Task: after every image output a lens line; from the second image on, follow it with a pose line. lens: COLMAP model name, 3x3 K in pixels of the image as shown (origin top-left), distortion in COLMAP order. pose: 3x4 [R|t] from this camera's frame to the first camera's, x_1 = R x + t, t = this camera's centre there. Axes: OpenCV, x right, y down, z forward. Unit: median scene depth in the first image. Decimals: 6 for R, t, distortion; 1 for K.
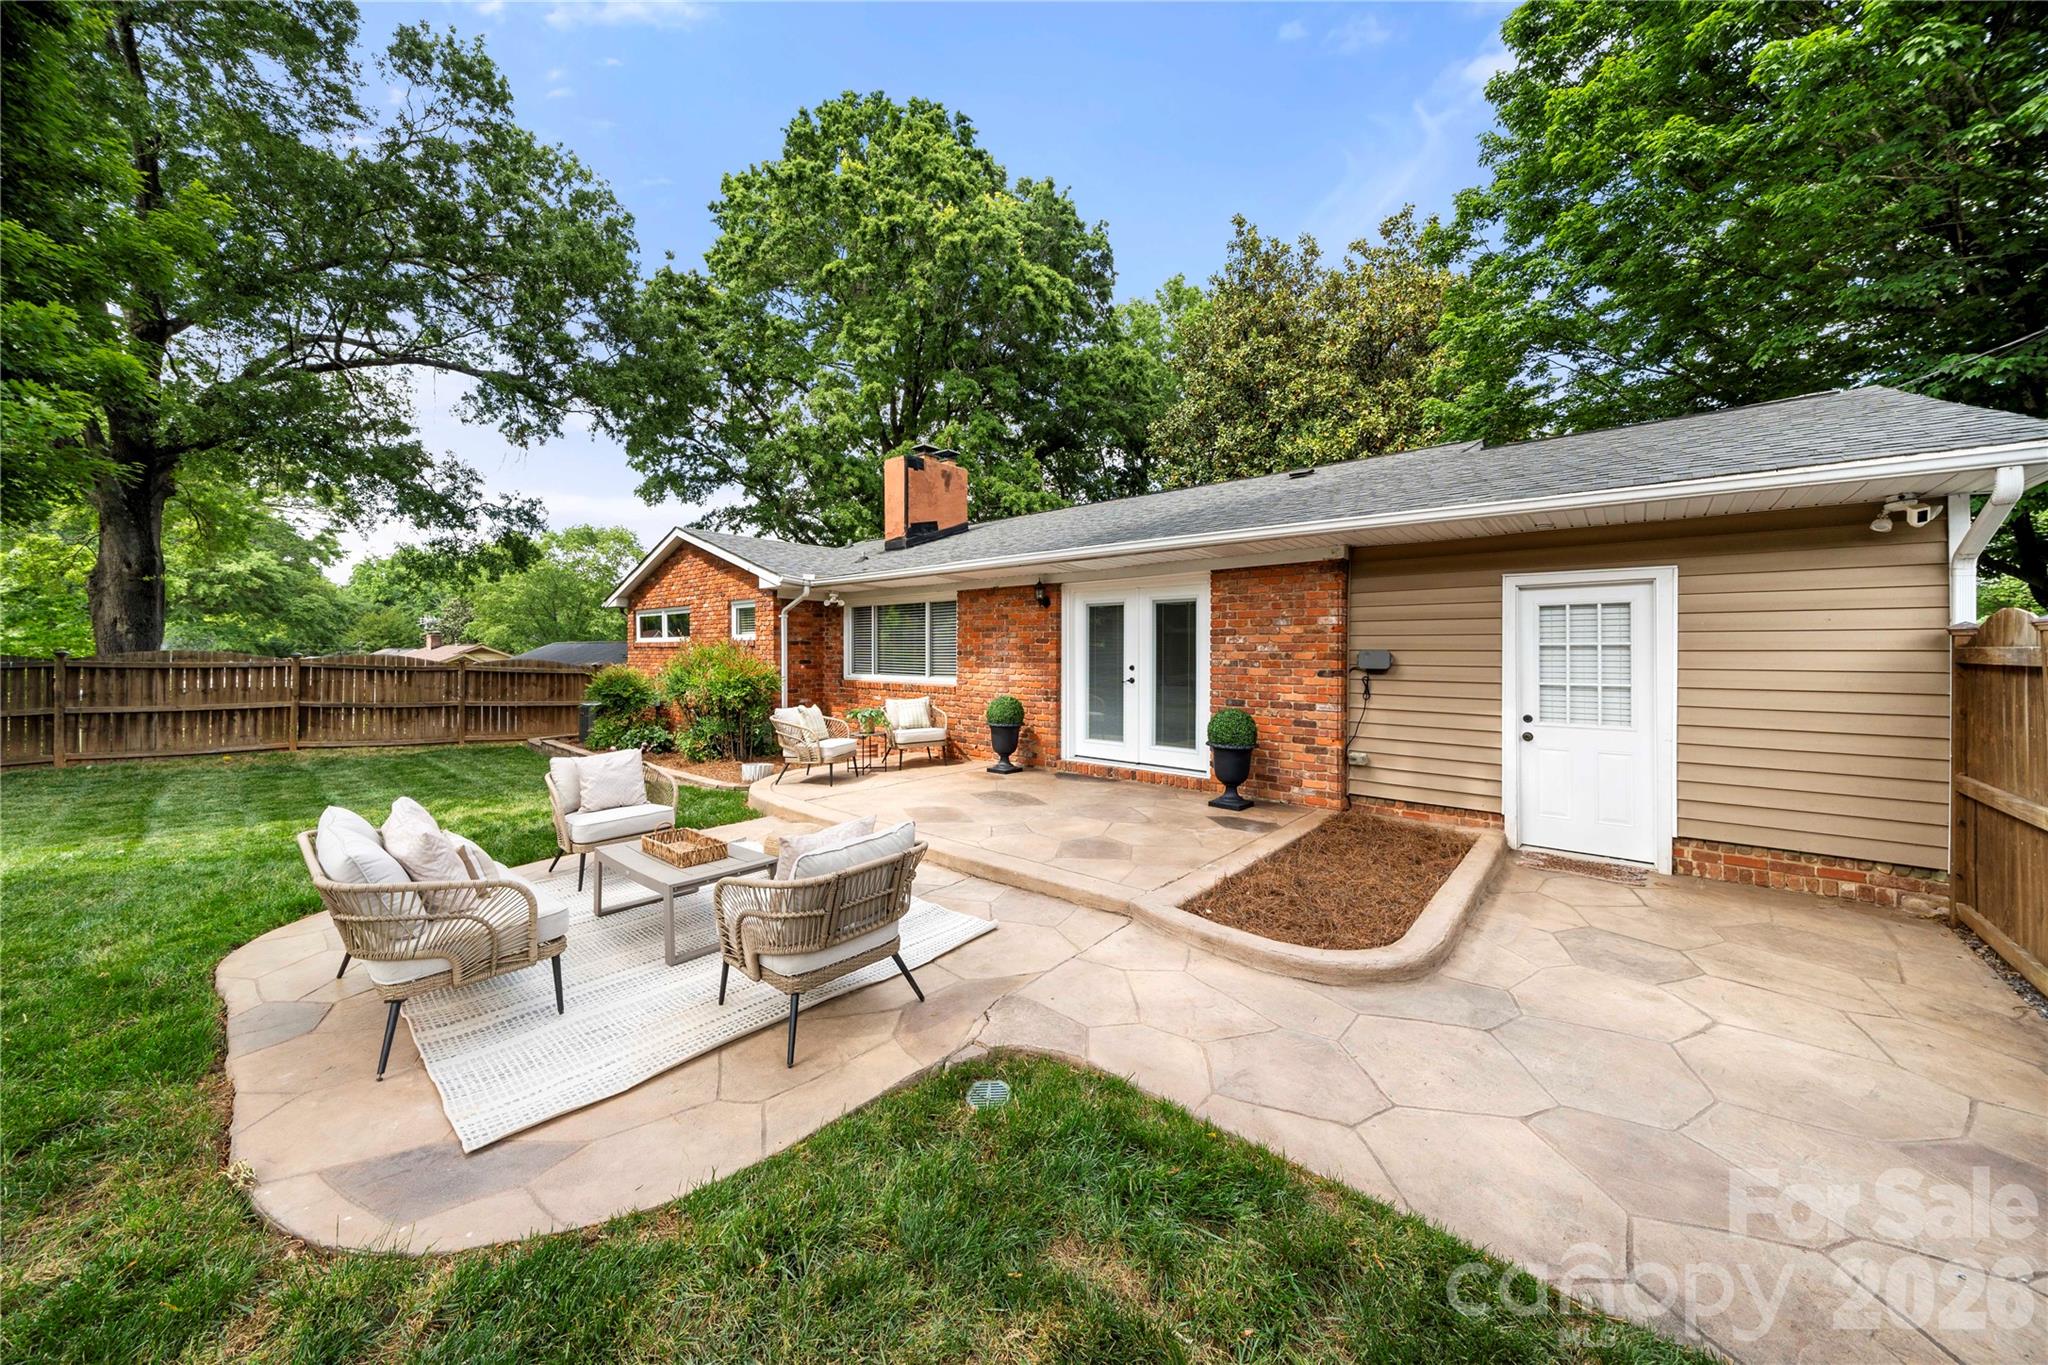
lens RADIAL K [[696.0, 0, 1023.9], [0, 696.0, 666.2], [0, 0, 1]] dist [-0.002108, -0.000381]
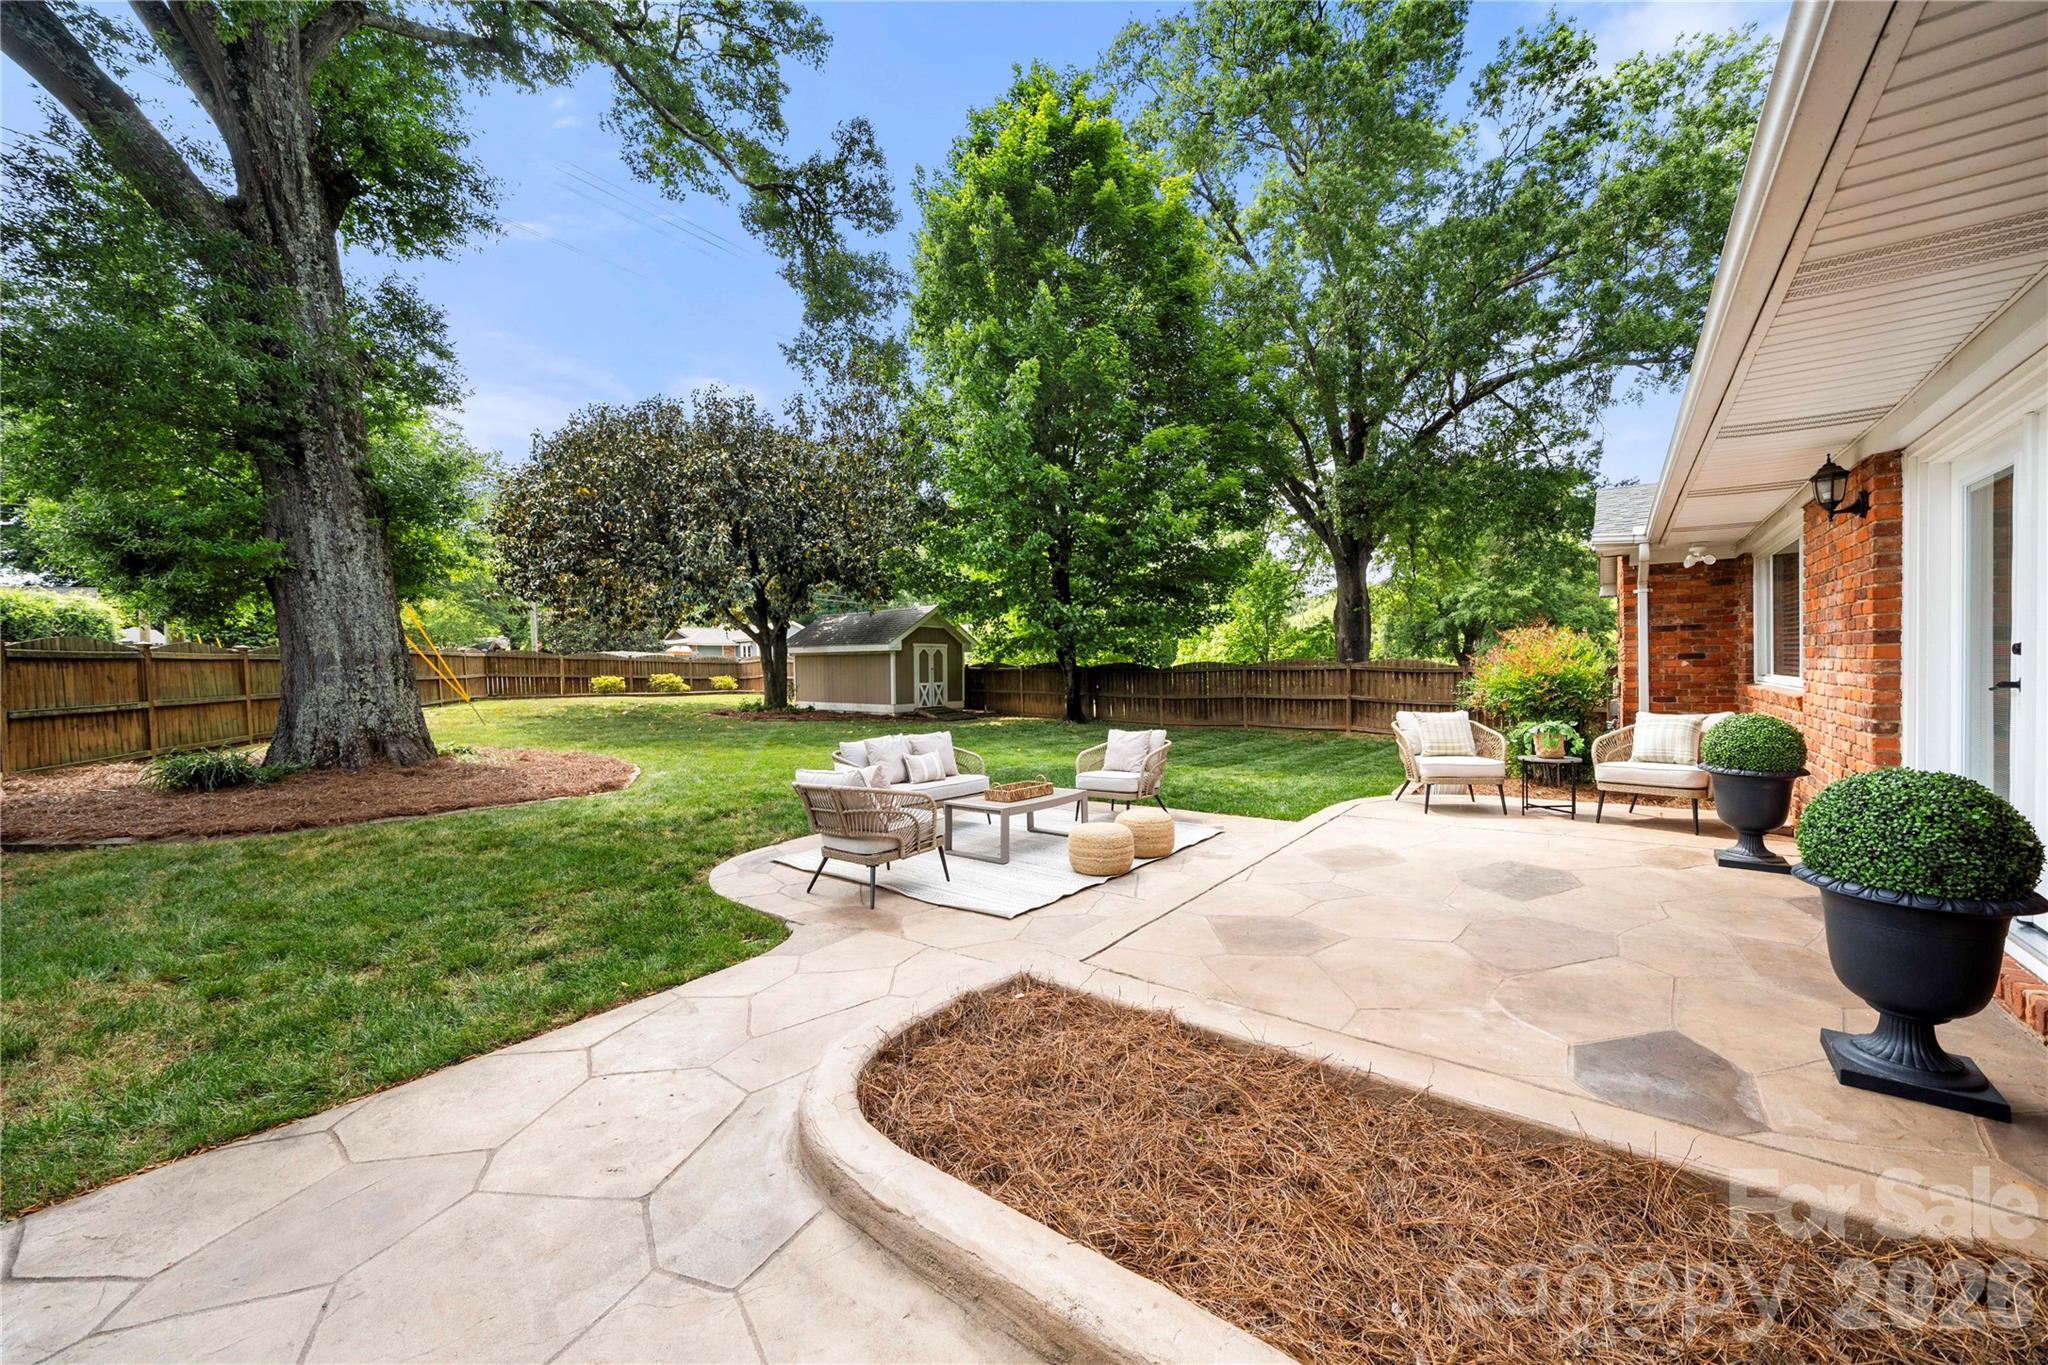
lens RADIAL K [[744.3, 0, 1025.4], [0, 744.3, 679.8], [0, 0, 1]] dist [0.000158, 0.000001]
pose [[0.051869, 0.007602, -0.998625, 0.534281], [-0.000415, 0.999971, 0.007590, 0.017033], [0.998654, 0.000021, 0.051870, 0.513774]]
